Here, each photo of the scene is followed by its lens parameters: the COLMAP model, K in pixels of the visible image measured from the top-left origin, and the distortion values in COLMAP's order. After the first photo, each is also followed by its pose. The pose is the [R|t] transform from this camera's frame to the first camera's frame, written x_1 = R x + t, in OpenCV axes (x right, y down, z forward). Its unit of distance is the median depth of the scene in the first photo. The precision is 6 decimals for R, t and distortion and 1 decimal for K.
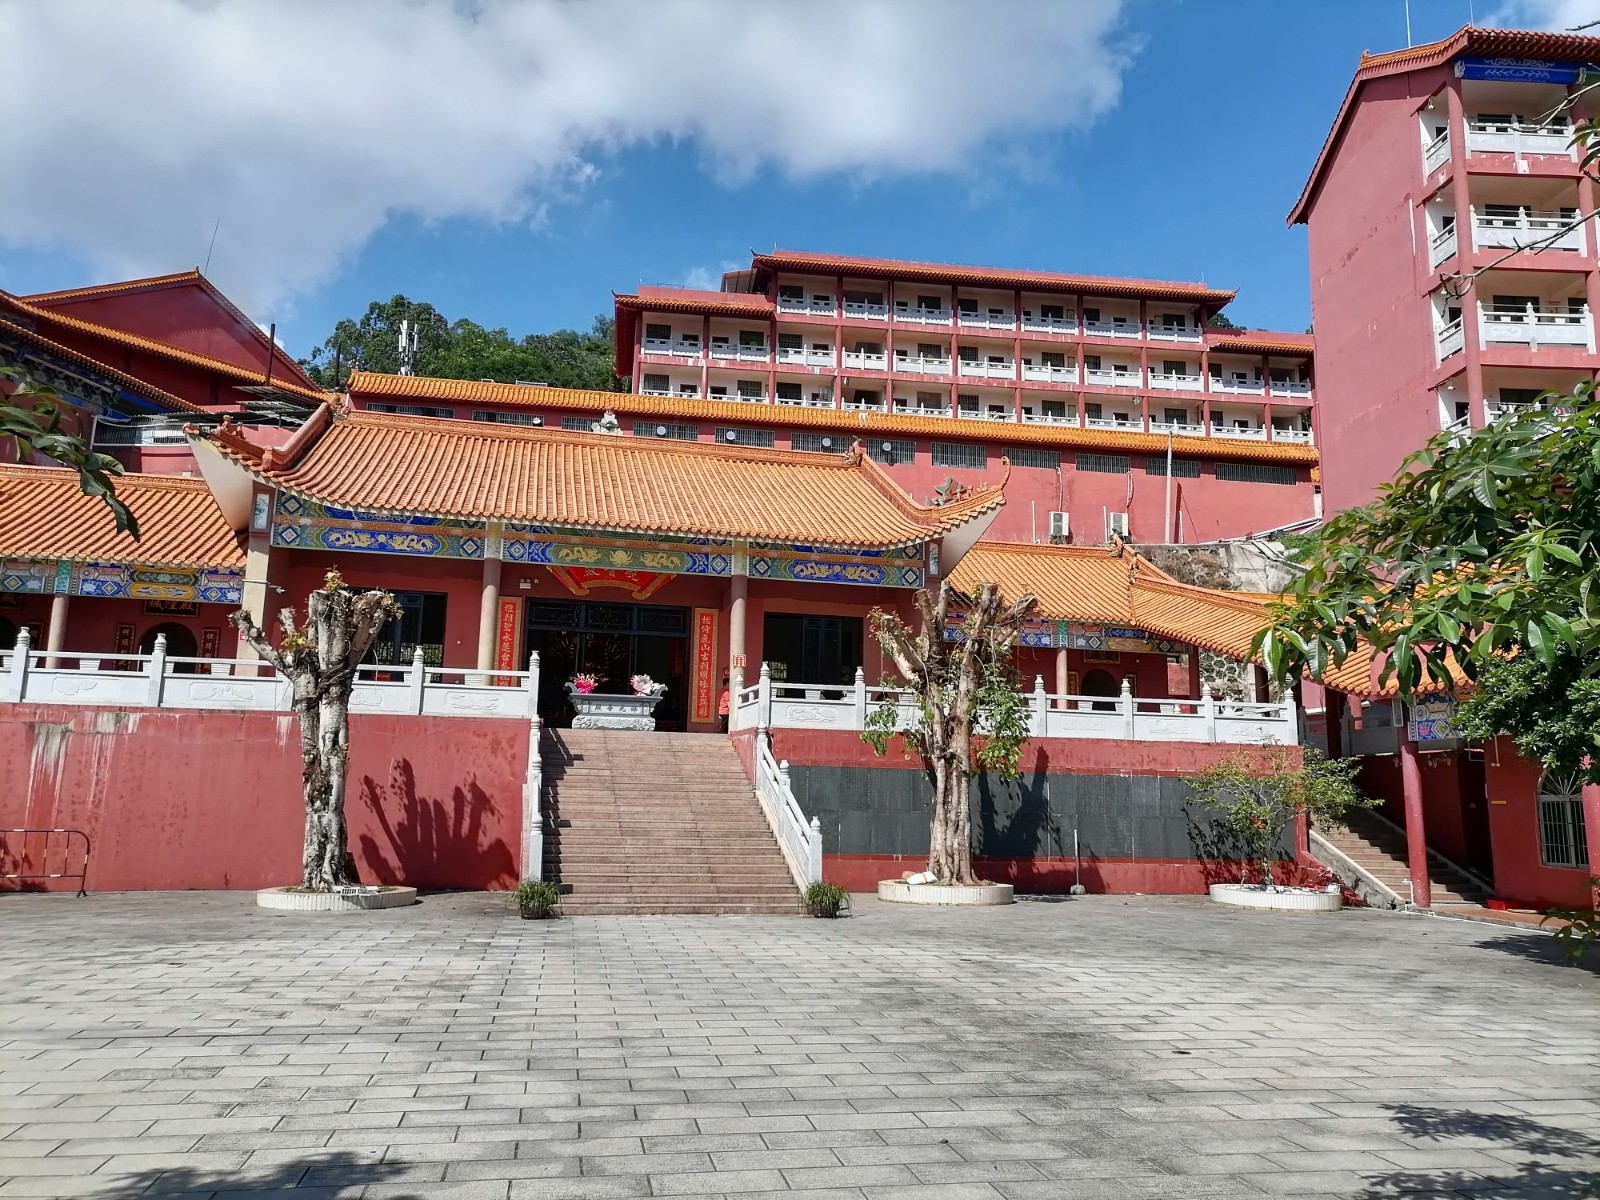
lens RADIAL K [[1183.0, 0, 800.0], [0, 1183.0, 600.0], [0, 0, 1]] dist [-0.001317, -0.005404]
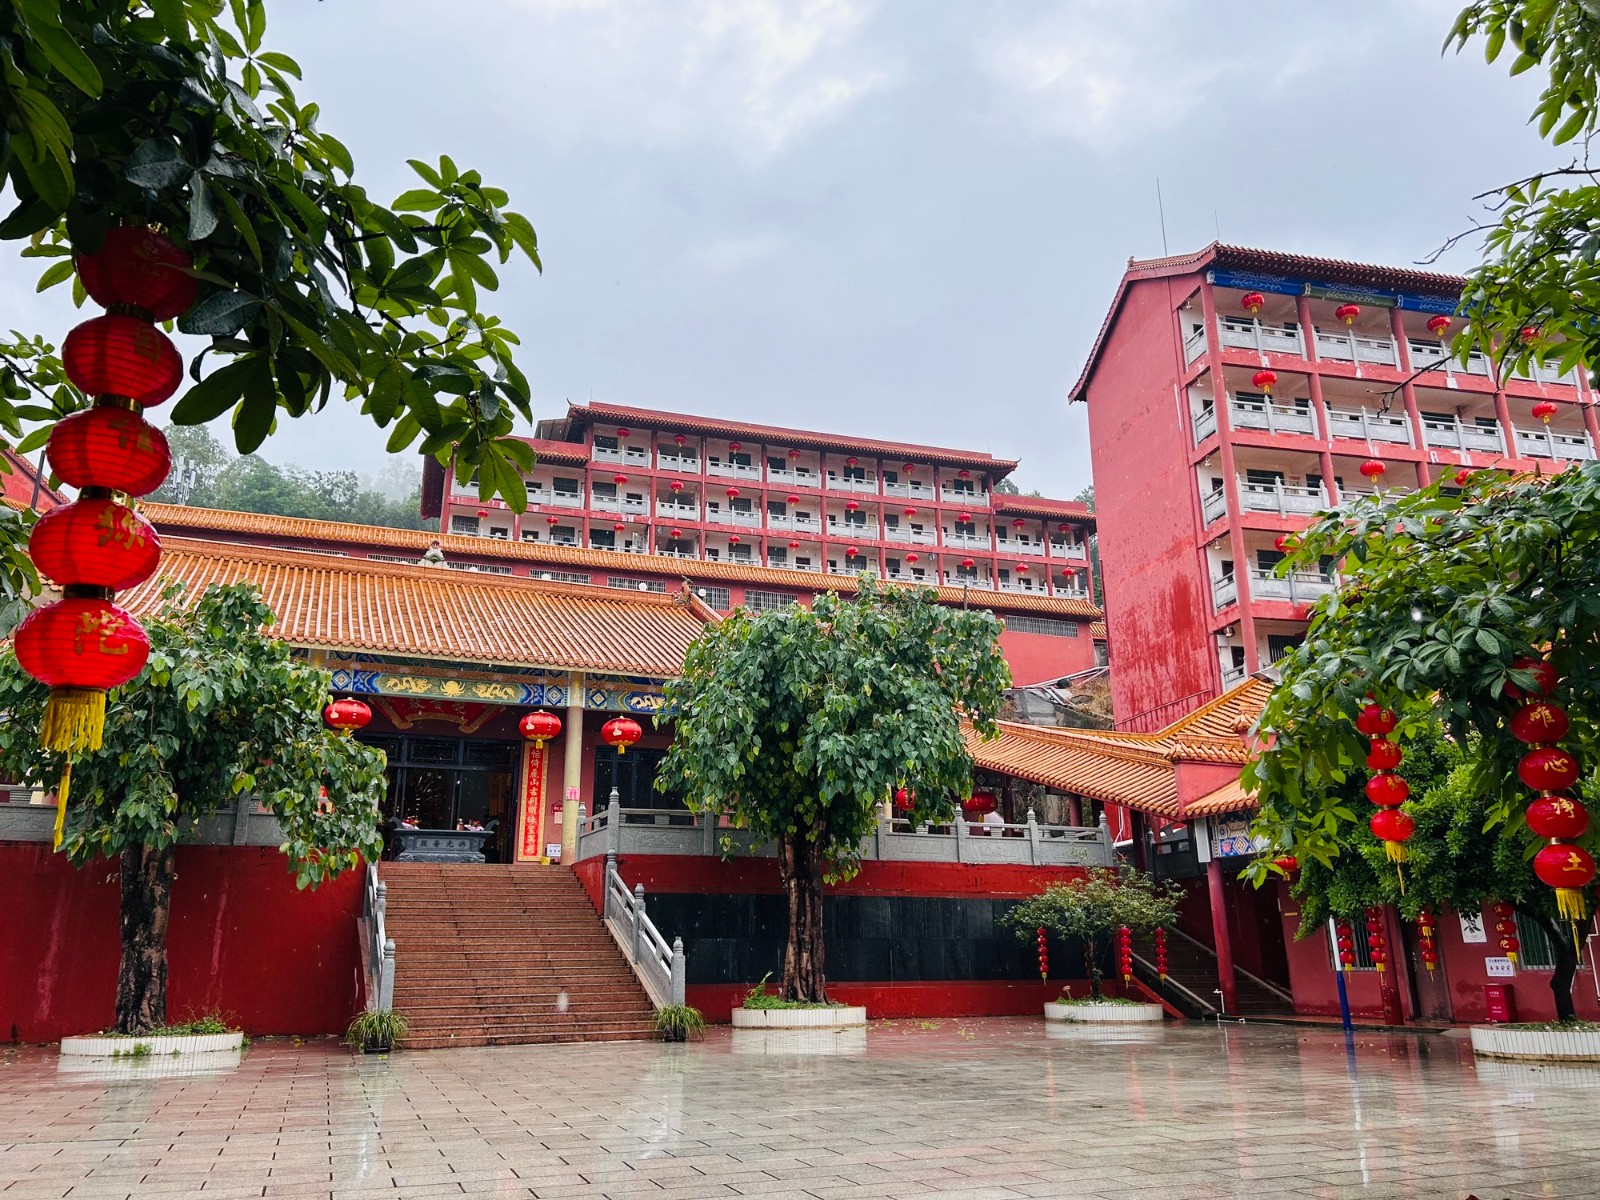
lens RADIAL K [[1174.5, 0, 800.0], [0, 1174.5, 600.0], [0, 0, 1]] dist [0.006700, -0.000683]
pose [[0.983280, 0.023977, 0.180513, -0.038571], [0.000281, 0.991093, -0.133175, 0.018116], [-0.182098, 0.130999, 0.974515, -0.009848]]
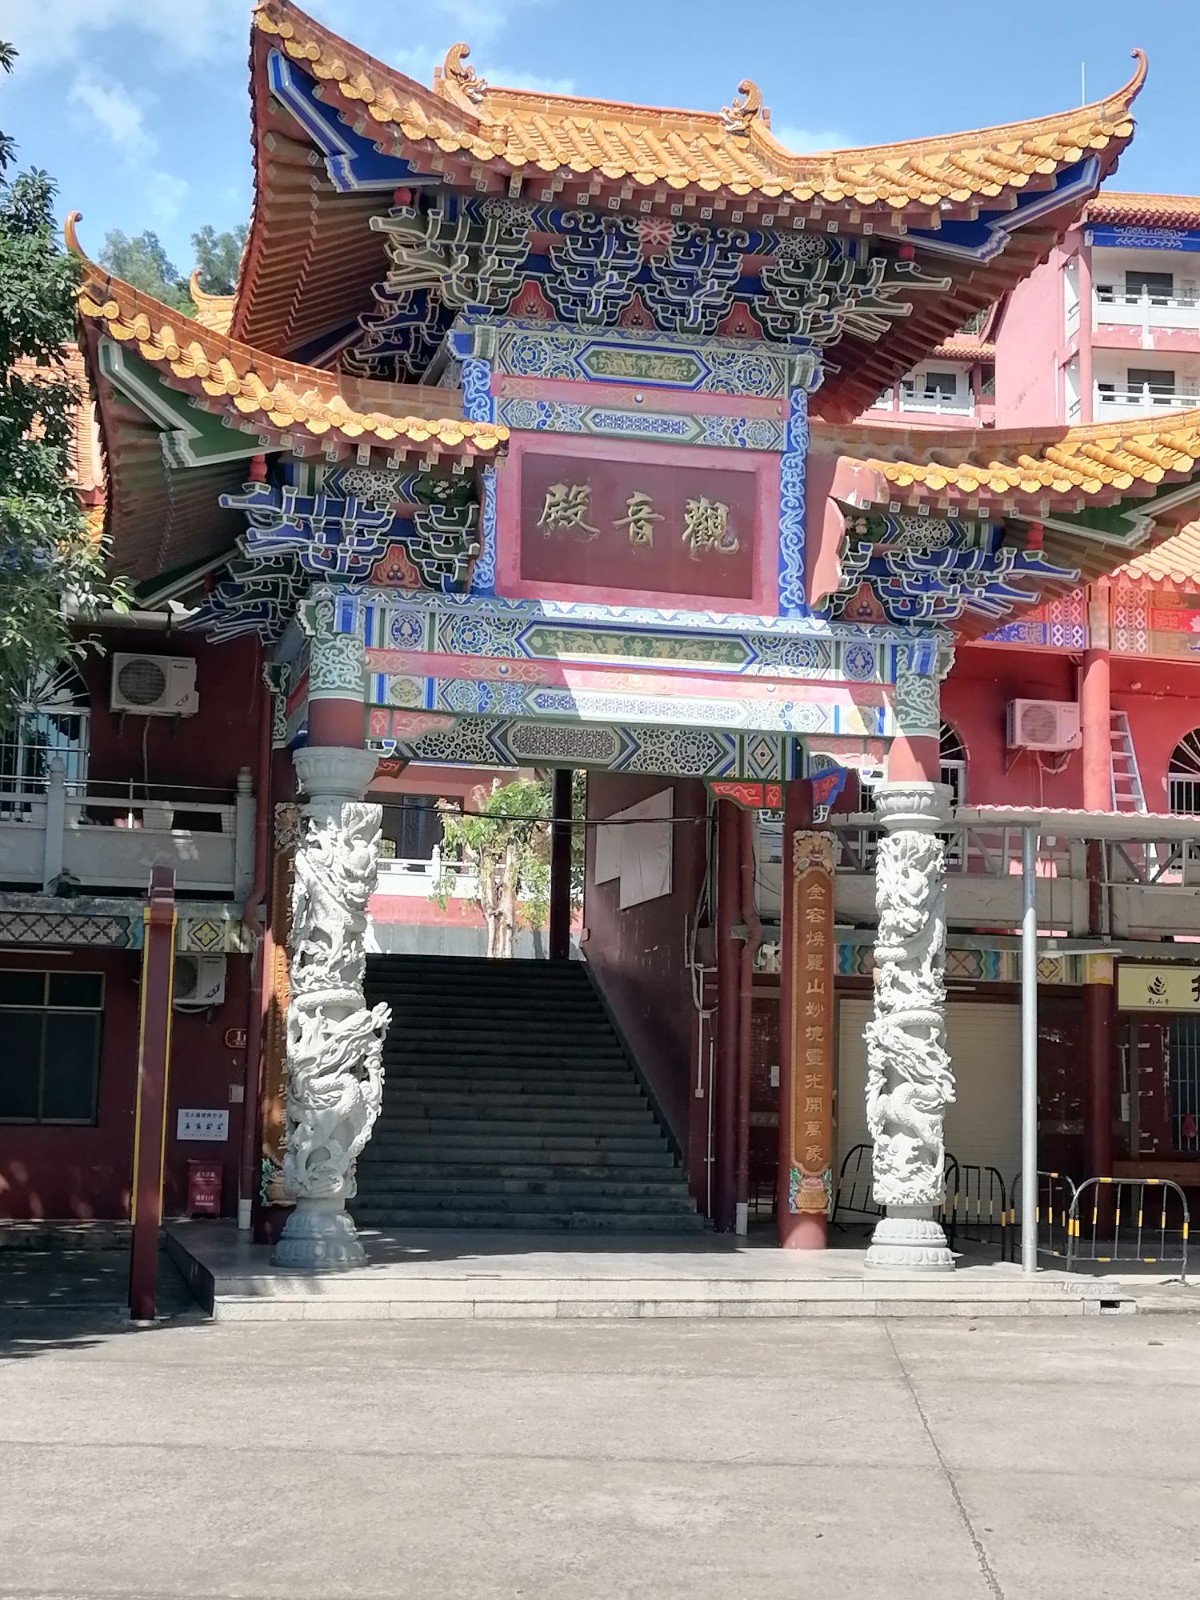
lens RADIAL K [[2335.5, 0, 600.0], [0, 2335.5, 800.0], [0, 0, 1]] dist [-0.006750, -0.012765]
pose [[0.998732, 0.009554, 0.049435, 0.066143], [-0.011424, 0.999225, 0.037674, -0.055281], [-0.049037, -0.038191, 0.998067, -0.947002]]
